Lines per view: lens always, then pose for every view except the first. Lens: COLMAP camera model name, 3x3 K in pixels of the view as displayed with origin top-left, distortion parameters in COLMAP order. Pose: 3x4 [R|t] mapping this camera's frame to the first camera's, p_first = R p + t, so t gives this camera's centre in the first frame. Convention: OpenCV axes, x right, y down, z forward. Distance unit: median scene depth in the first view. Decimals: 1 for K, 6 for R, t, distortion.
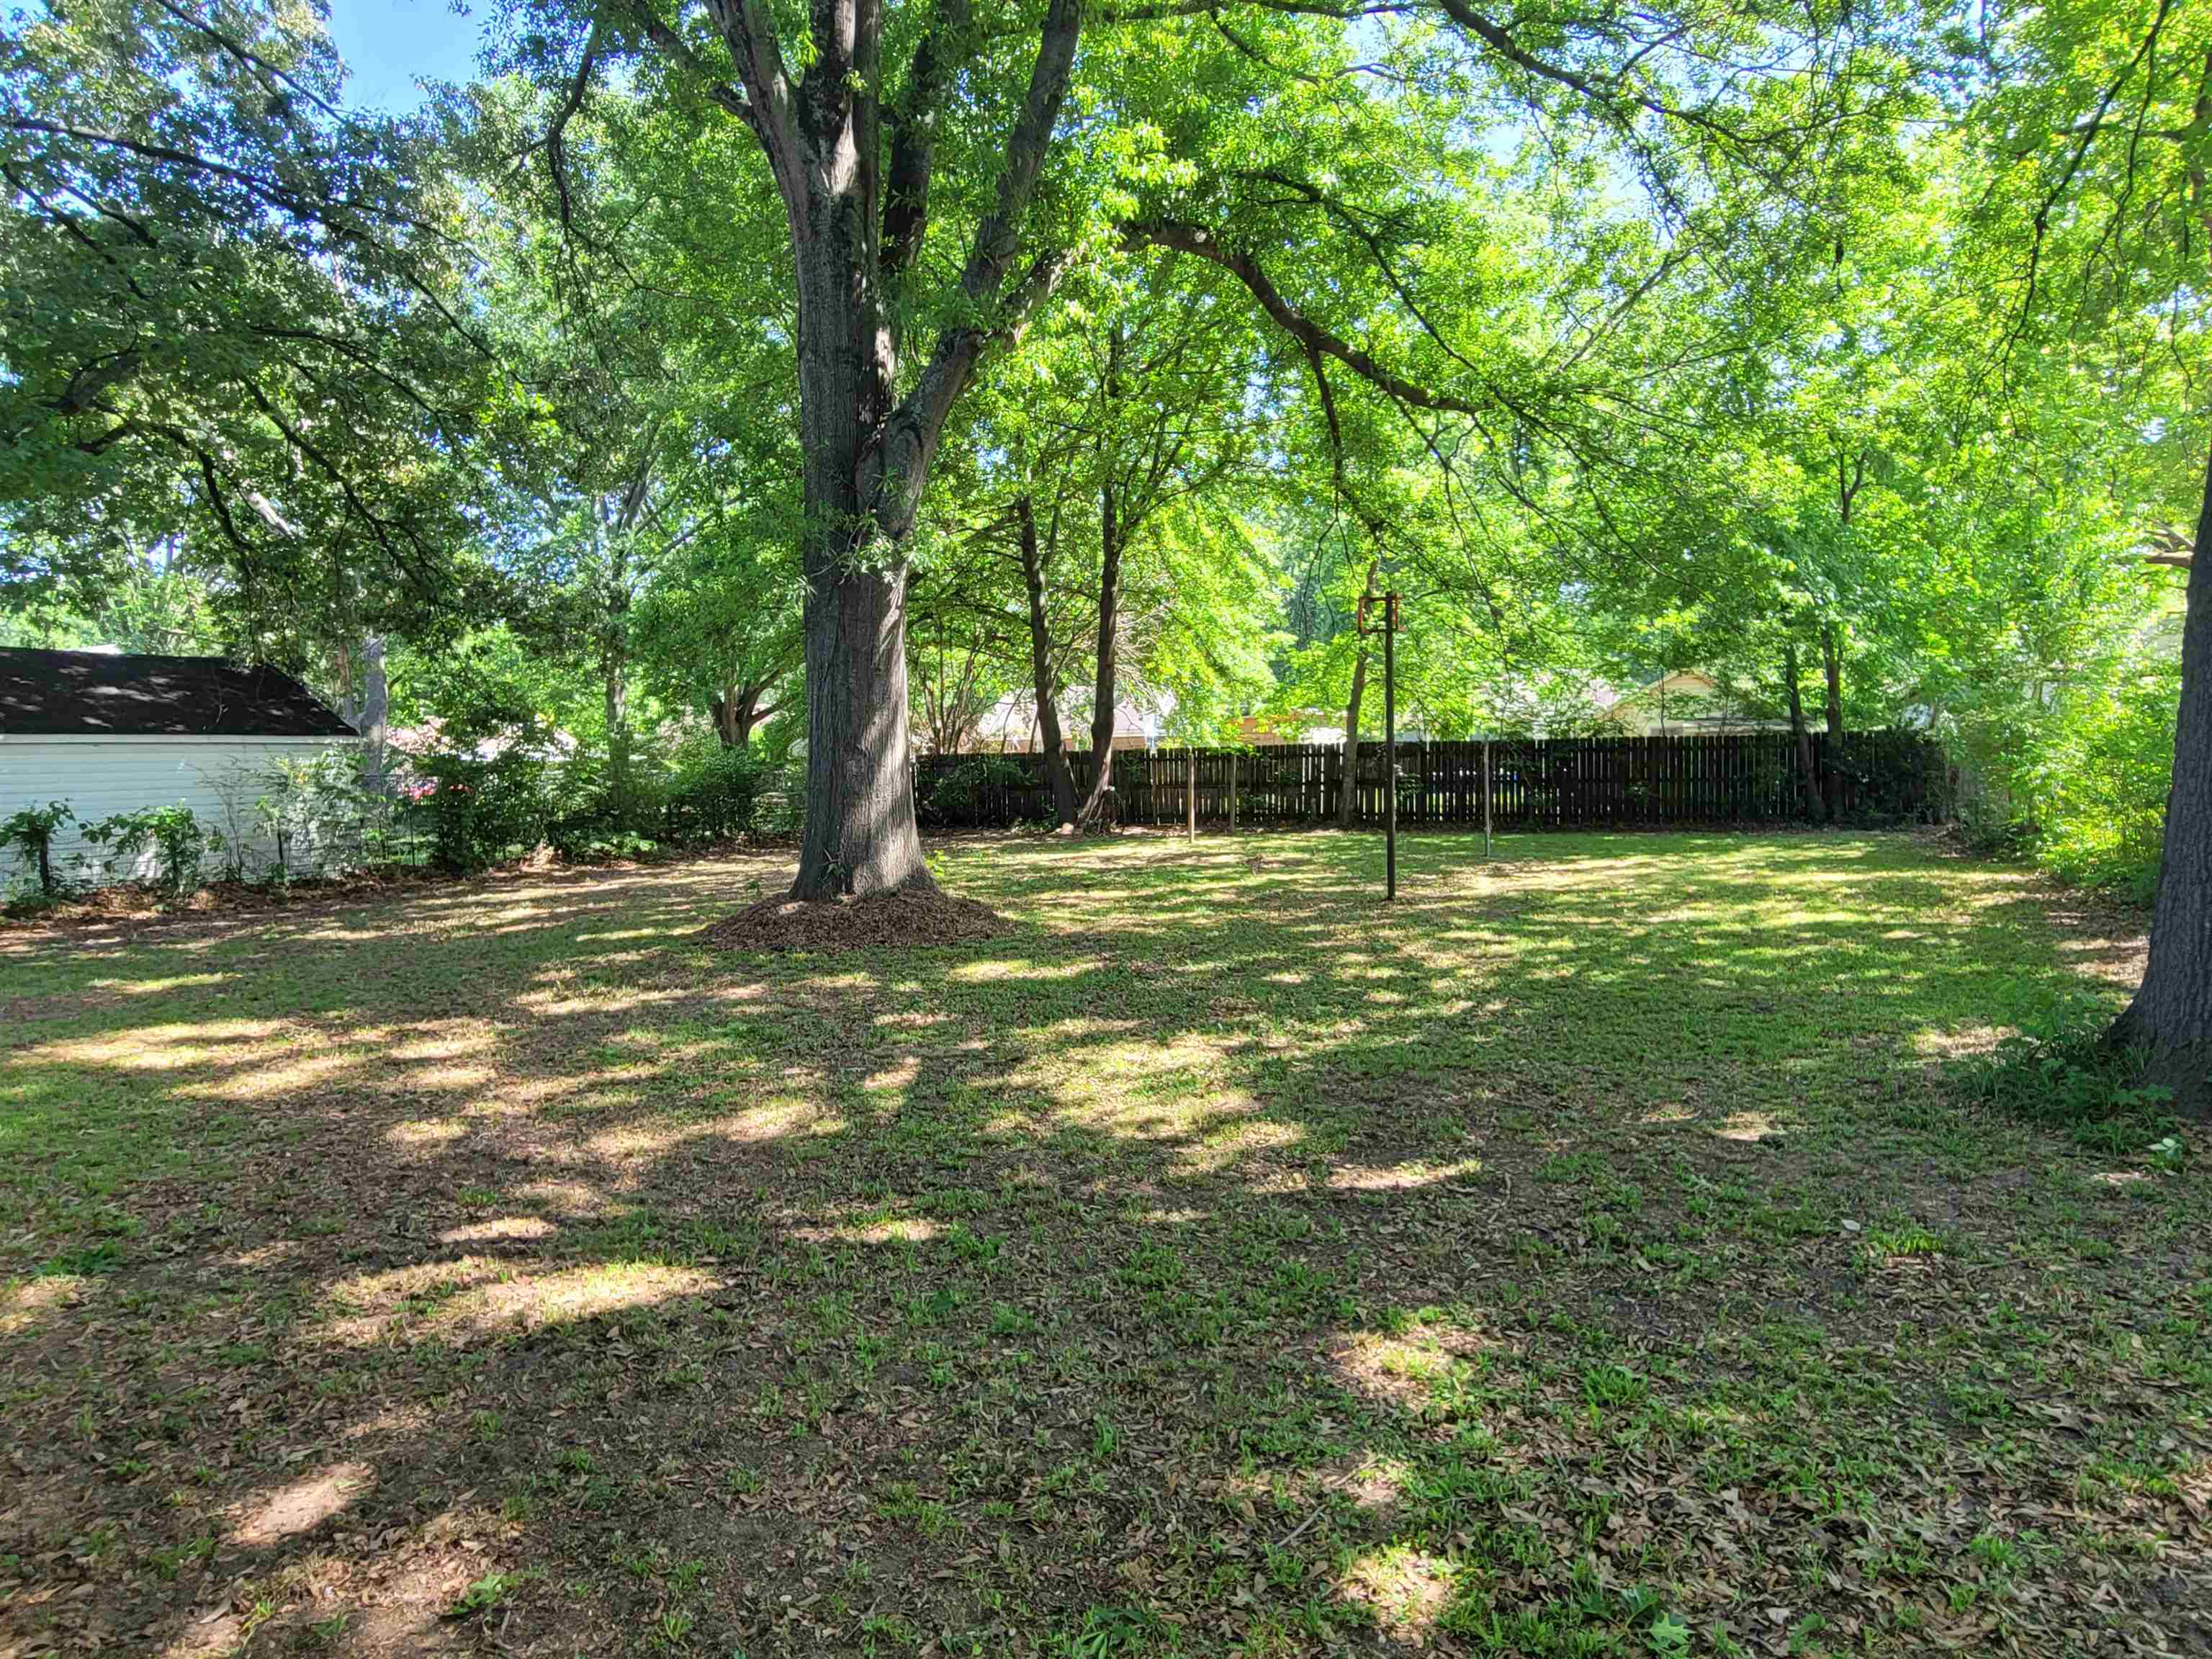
lens RADIAL K [[904.8, 0, 1111.8], [0, 904.8, 831.5], [0, 0, 1]] dist [-0.001353, 0.000080]
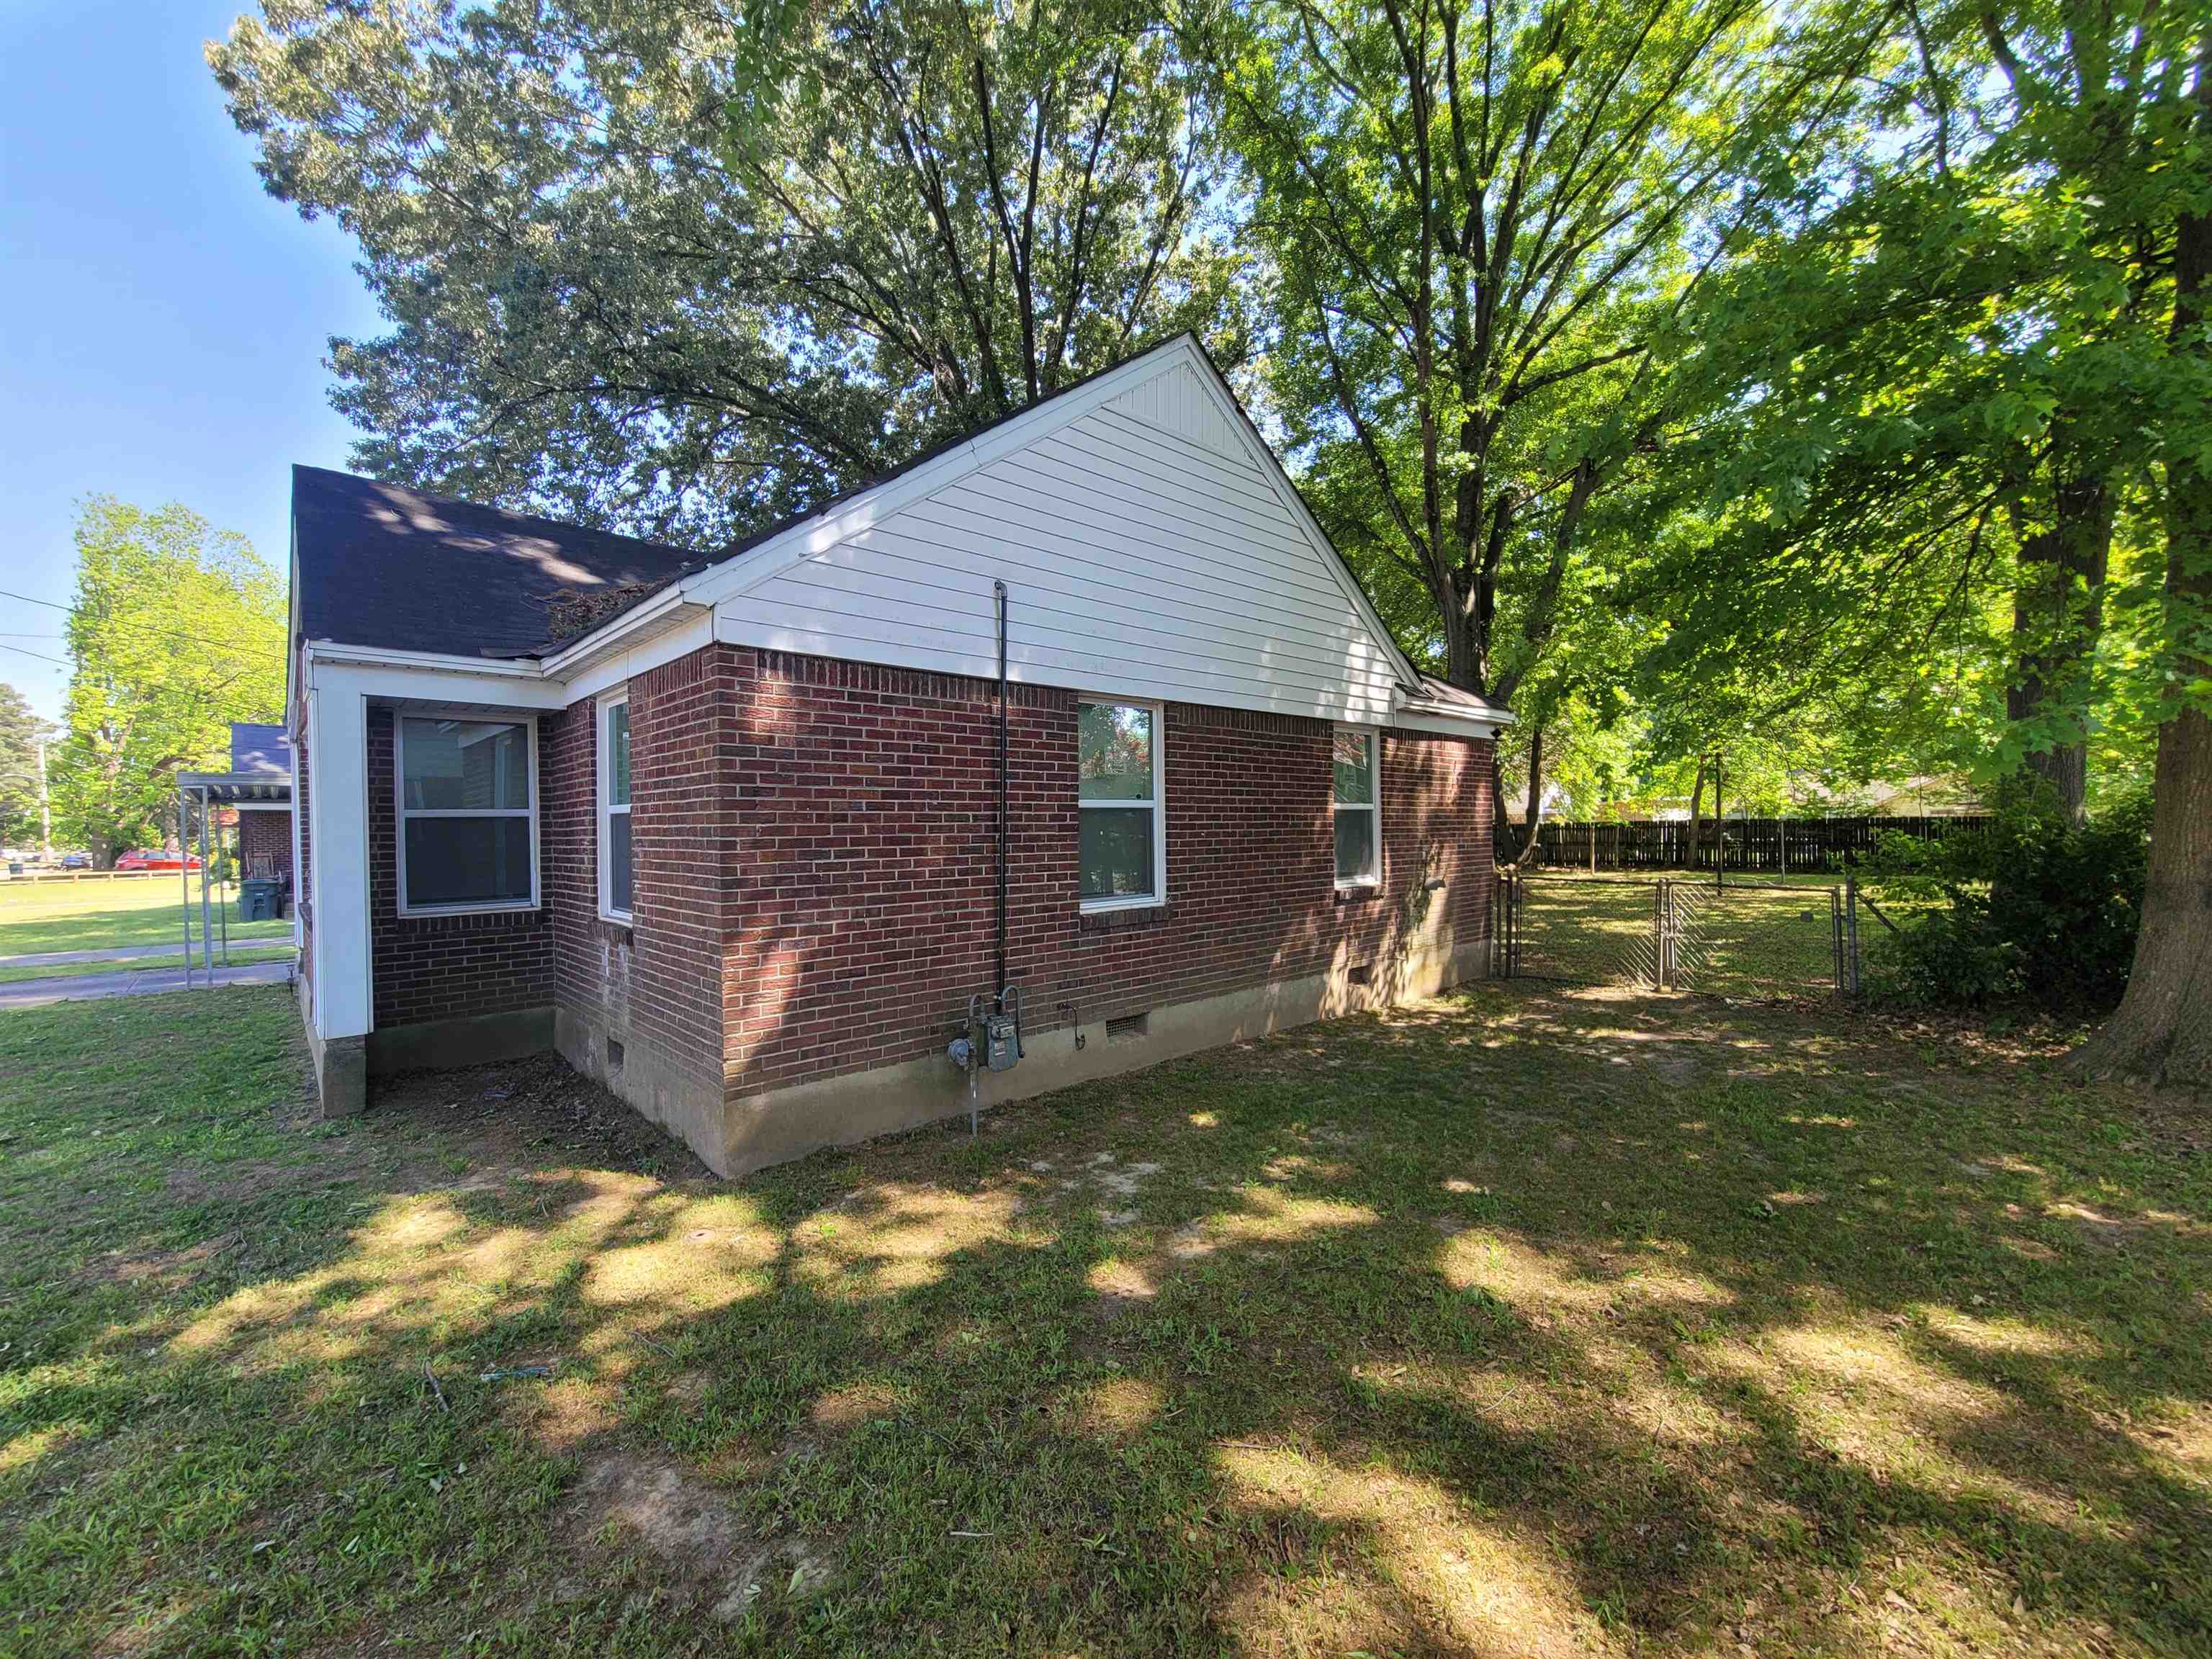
lens RADIAL K [[904.8, 0, 1111.8], [0, 904.8, 831.5], [0, 0, 1]] dist [-0.001353, 0.000080]
pose [[0.950866, 0.010021, -0.309440, -0.243699], [-0.035147, 0.996509, -0.075730, 0.088272], [0.307600, 0.082885, 0.947899, -0.922722]]
